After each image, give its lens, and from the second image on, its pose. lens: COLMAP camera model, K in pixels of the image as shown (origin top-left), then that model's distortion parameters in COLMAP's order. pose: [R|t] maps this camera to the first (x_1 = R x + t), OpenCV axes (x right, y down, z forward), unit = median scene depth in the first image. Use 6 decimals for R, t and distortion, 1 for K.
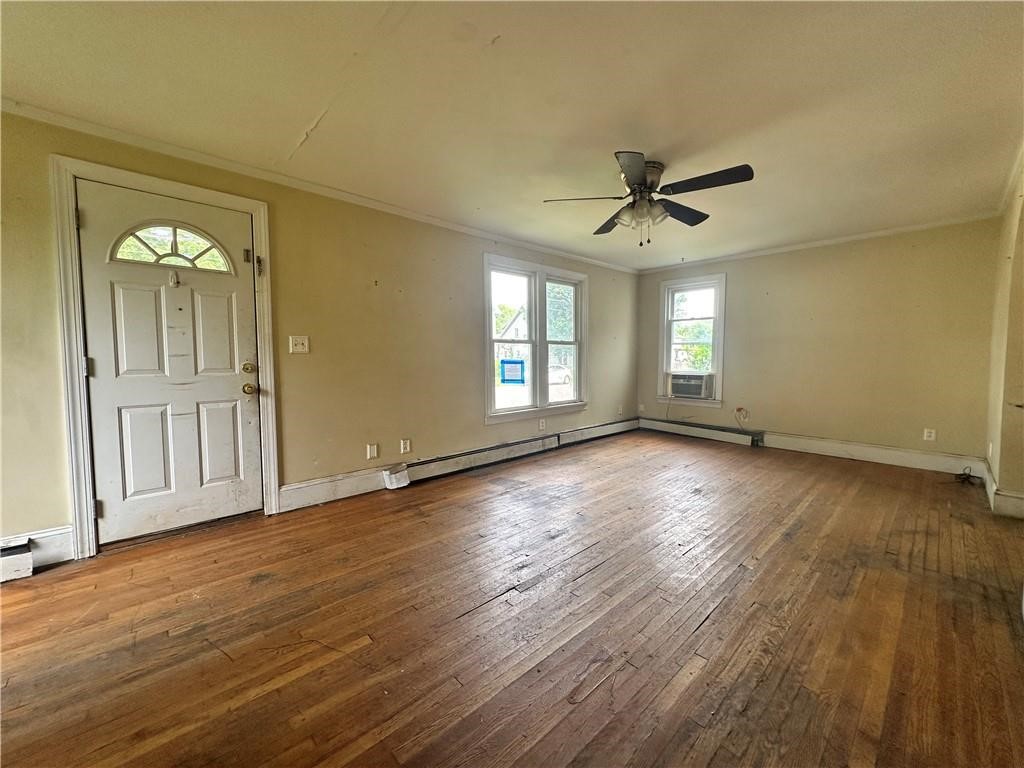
lens RADIAL K [[408.7, 0, 511.8], [0, 408.7, 382.6], [0, 0, 1]] dist [-0.005393, 0.001667]
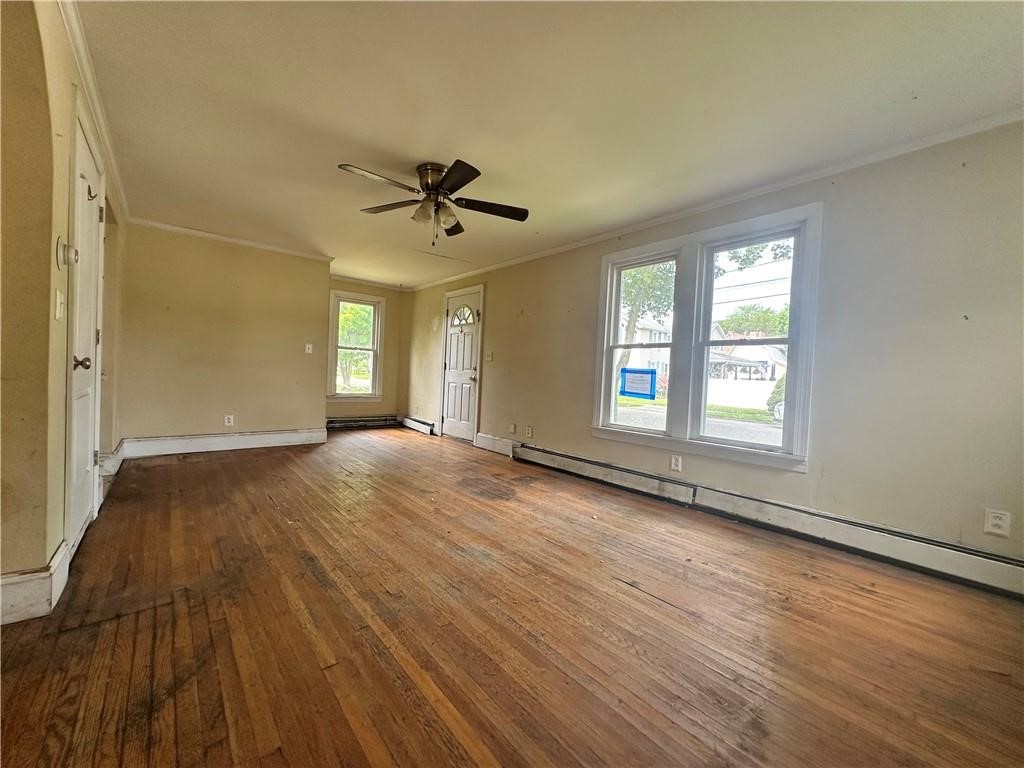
lens RADIAL K [[408.7, 0, 513.6], [0, 408.7, 382.2], [0, 0, 1]] dist [-0.005393, 0.001667]
pose [[-0.051159, 0.020422, -0.998482, 0.934531], [-0.101656, 0.994491, 0.025549, -0.027289], [0.993503, 0.102809, -0.048801, 0.896146]]
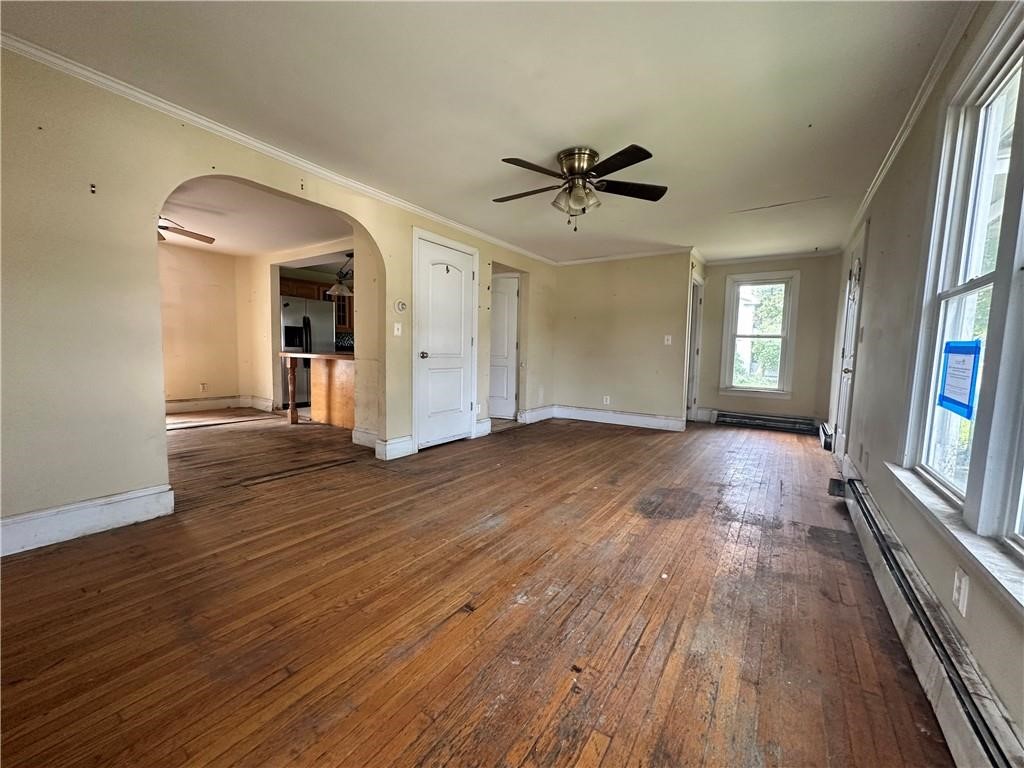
lens RADIAL K [[408.7, 0, 510.0], [0, 408.7, 385.2], [0, 0, 1]] dist [-0.005393, 0.001667]
pose [[-0.975655, 0.000217, -0.219312, 0.490900], [-0.031954, 0.989188, 0.143130, -0.063520], [0.216972, 0.146654, -0.965099, 1.402226]]
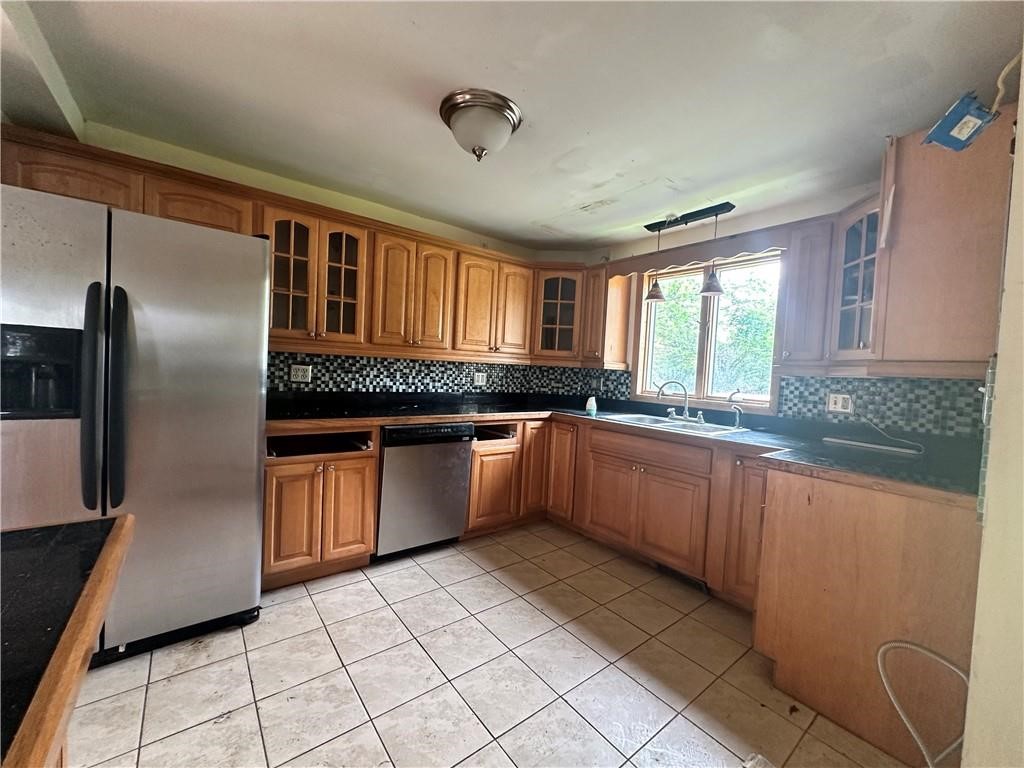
lens RADIAL K [[408.7, 0, 513.7], [0, 408.7, 383.6], [0, 0, 1]] dist [-0.005393, 0.001667]
pose [[-0.995062, -0.051606, 0.084785, 0.519735], [-0.043549, 0.994593, 0.094275, -0.036449], [-0.089192, 0.090118, -0.991929, -0.057136]]
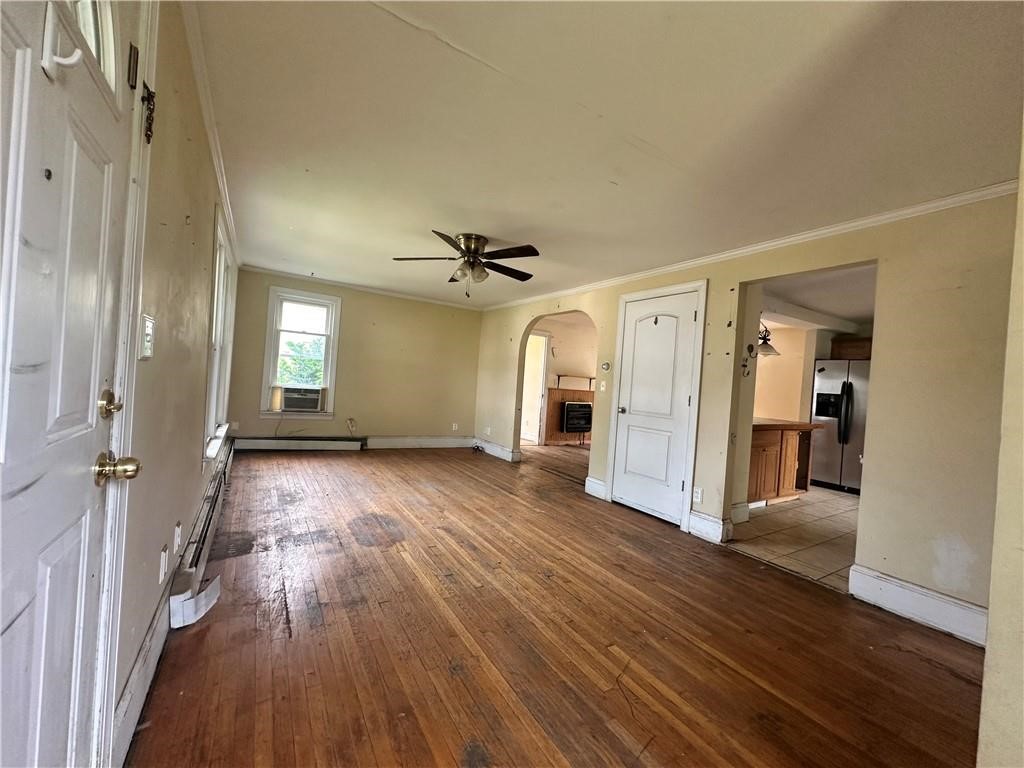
lens RADIAL K [[408.7, 0, 513.9], [0, 408.7, 384.0], [0, 0, 1]] dist [-0.005393, 0.001667]
pose [[0.190661, 0.014182, 0.981553, -0.622637], [-0.014575, 0.999826, -0.011615, -0.036739], [-0.981548, -0.012092, 0.190835, 0.429328]]
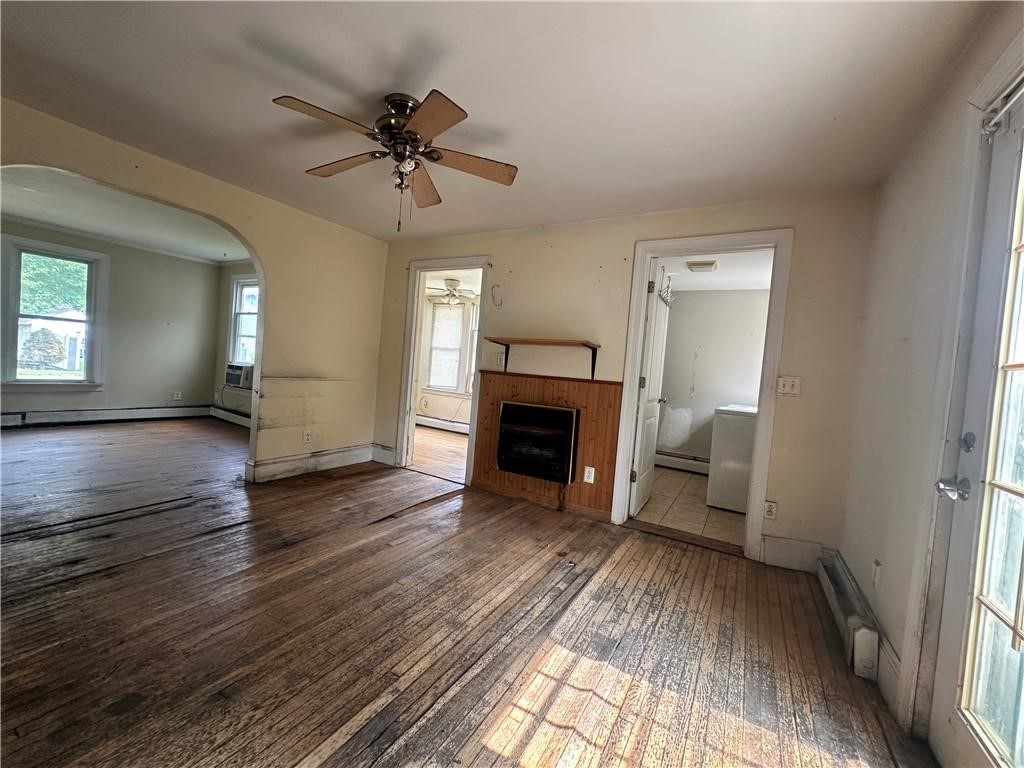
lens RADIAL K [[408.7, 0, 513.9], [0, 408.7, 382.7], [0, 0, 1]] dist [-0.005393, 0.001667]
pose [[0.954671, 0.070088, 0.289293, 1.138185], [-0.066172, 0.997536, -0.023306, 0.004385], [-0.290214, 0.003107, 0.956957, -0.299356]]
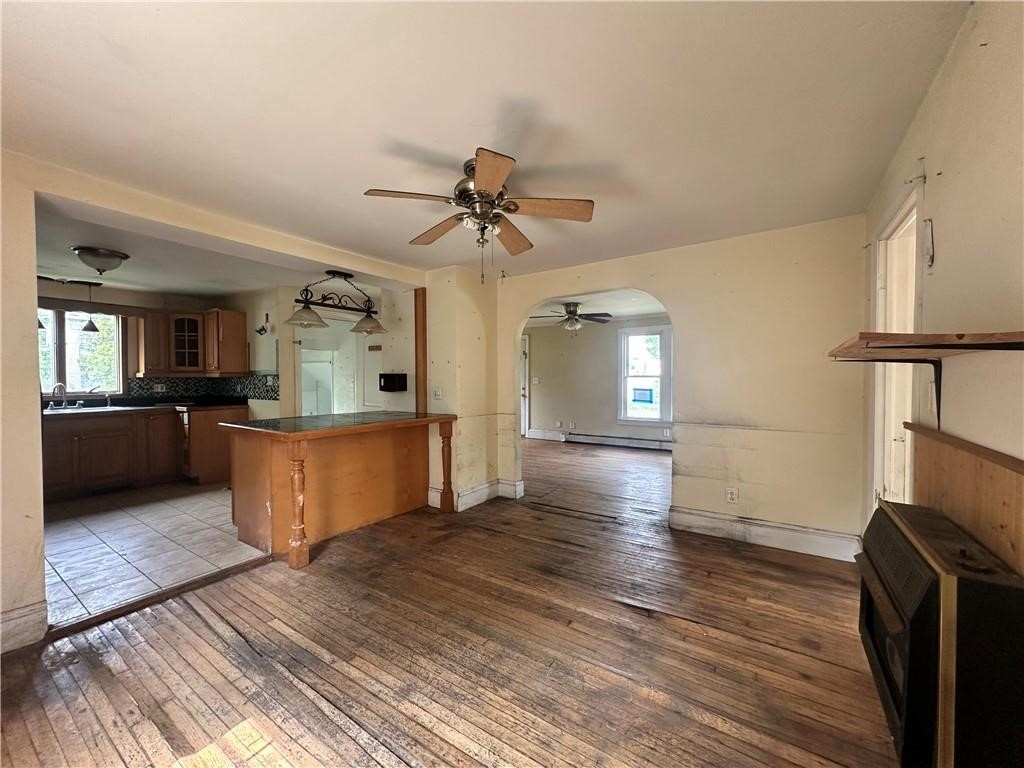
lens RADIAL K [[408.7, 0, 511.9], [0, 408.7, 383.1], [0, 0, 1]] dist [-0.005393, 0.001667]
pose [[0.221950, 0.017801, -0.974896, 1.655836], [-0.056313, 0.998398, 0.005409, -0.062015], [0.973431, 0.053699, 0.222597, 0.148996]]
